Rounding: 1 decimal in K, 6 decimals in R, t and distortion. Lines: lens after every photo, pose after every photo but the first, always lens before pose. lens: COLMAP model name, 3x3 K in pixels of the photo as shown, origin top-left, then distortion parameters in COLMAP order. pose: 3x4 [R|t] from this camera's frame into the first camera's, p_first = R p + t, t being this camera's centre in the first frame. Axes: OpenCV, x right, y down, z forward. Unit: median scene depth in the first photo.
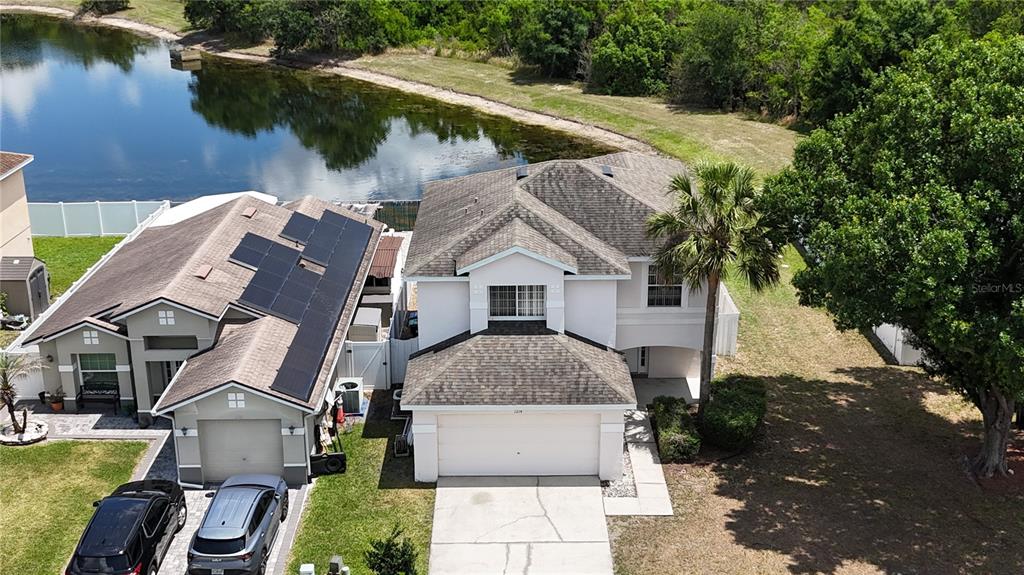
lens RADIAL K [[1207.5, 0, 512.0], [0, 1207.5, 287.5], [0, 0, 1]] dist [0.098895, -0.024441]
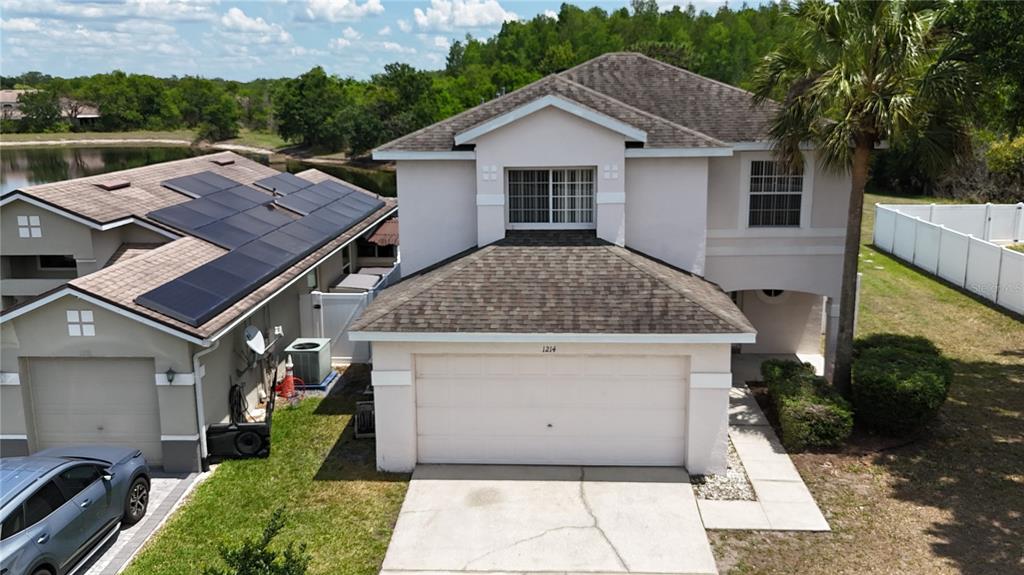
lens RADIAL K [[943.8, 0, 512.0], [0, 943.8, 287.5], [0, 0, 1]] dist [0.063753, -0.134284]
pose [[0.998495, 0.006195, -0.054490, 0.011568], [-0.013078, 0.991832, -0.126880, 0.127304], [0.053259, 0.127402, 0.990420, 0.521975]]
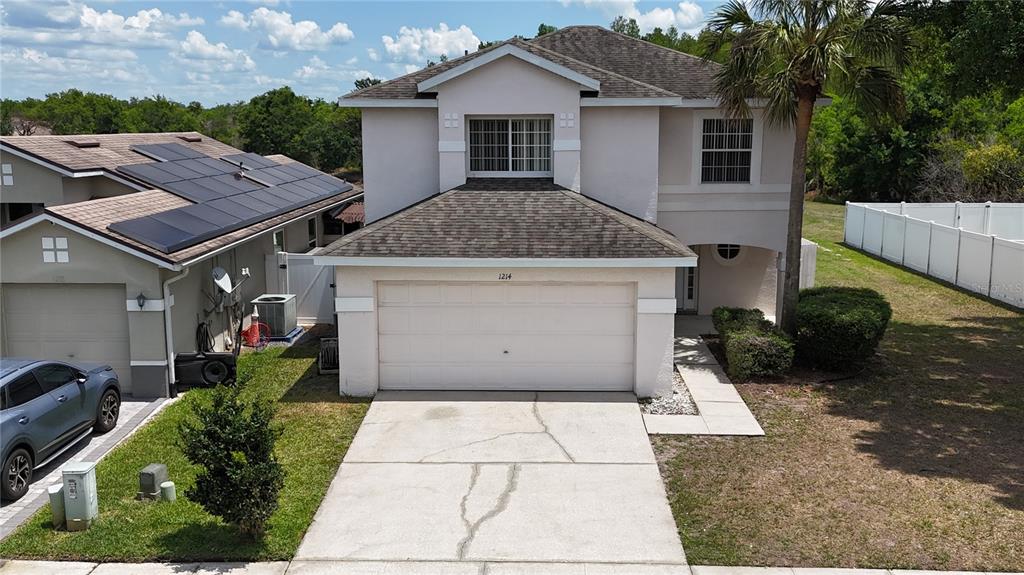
lens RADIAL K [[999.7, 0, 514.8], [0, 999.7, 289.4], [0, 0, 1]] dist [0.081925, -0.186787]
pose [[0.999522, 0.008651, -0.029686, 0.024790], [-0.013526, 0.985665, -0.168174, 0.189850], [0.027805, 0.168495, 0.985310, 0.478172]]
